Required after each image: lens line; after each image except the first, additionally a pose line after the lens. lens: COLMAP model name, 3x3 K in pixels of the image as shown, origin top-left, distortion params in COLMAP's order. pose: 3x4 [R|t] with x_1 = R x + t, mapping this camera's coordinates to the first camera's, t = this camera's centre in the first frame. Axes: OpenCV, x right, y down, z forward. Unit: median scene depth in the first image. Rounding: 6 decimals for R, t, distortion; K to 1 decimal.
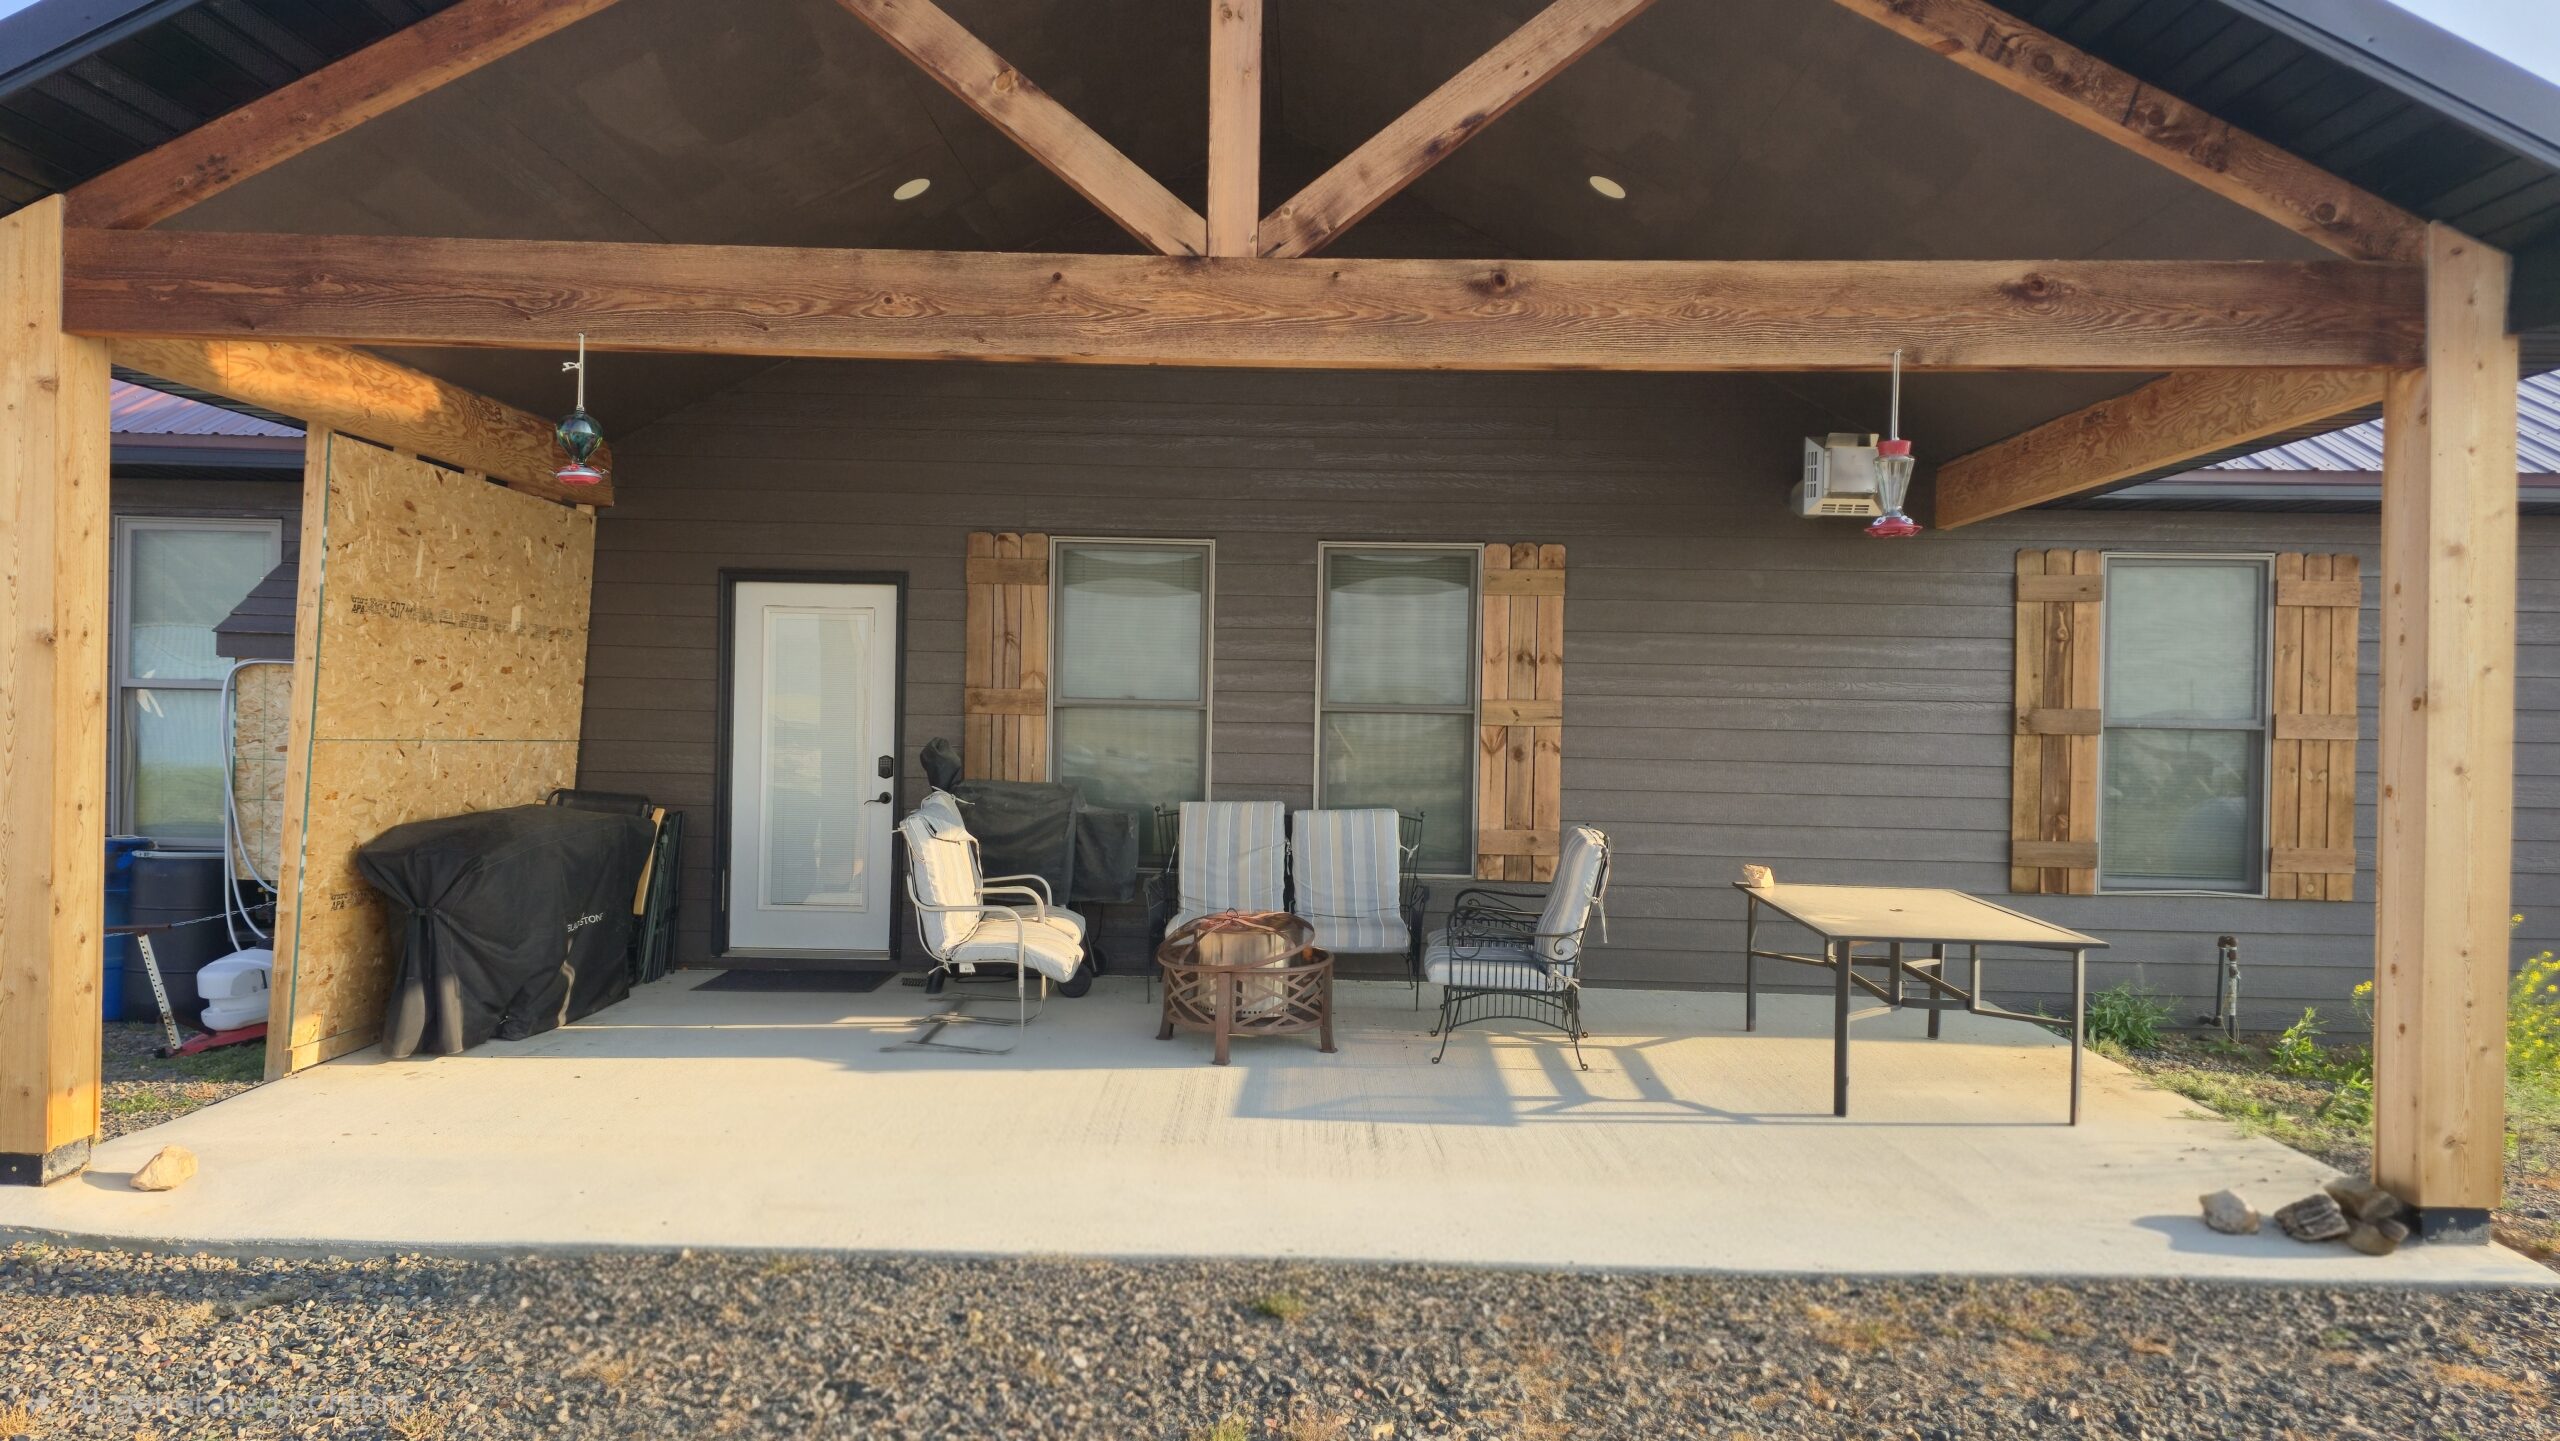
lens RADIAL K [[1681.2, 0, 1277.0], [0, 1681.2, 731.2], [0, 0, 1]] dist [0.073667, -0.075128]
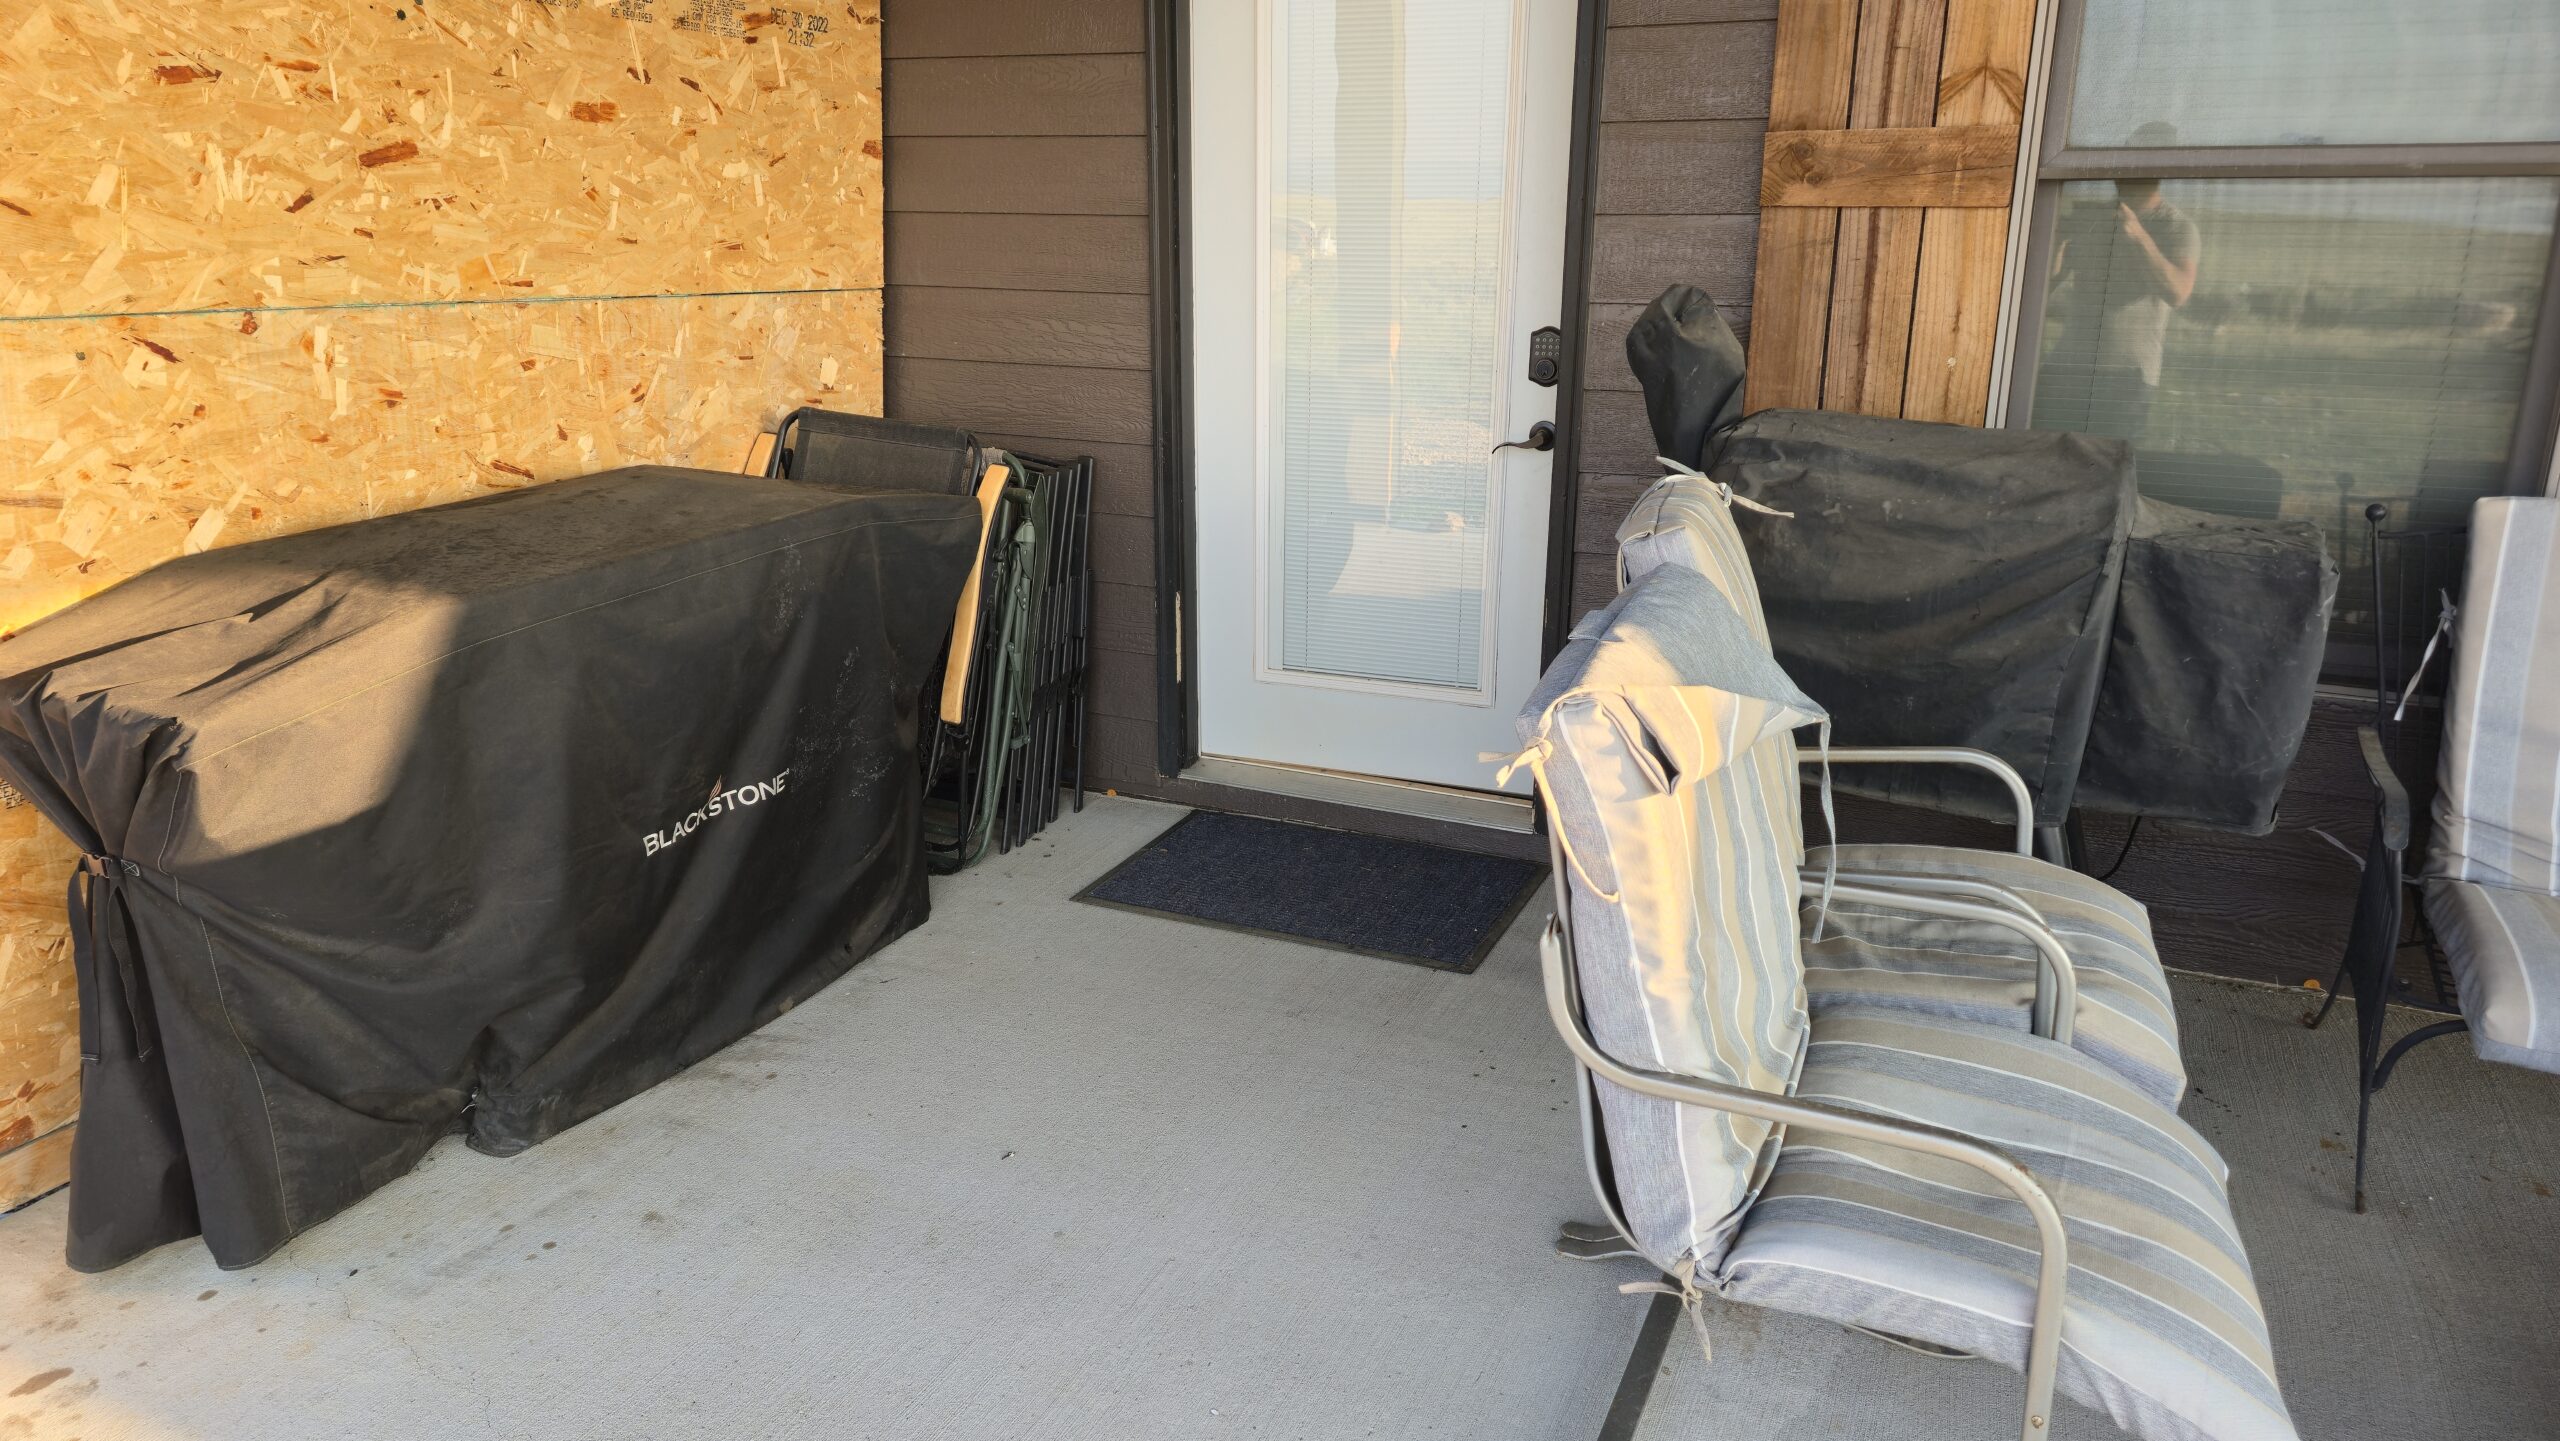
lens RADIAL K [[1681.2, 0, 1277.0], [0, 1681.2, 731.2], [0, 0, 1]] dist [0.073667, -0.075128]
pose [[0.916963, 0.099871, -0.386270, -0.137019], [0.013170, 0.960058, 0.279490, -0.006493], [0.398755, -0.261369, 0.879022, 0.654355]]
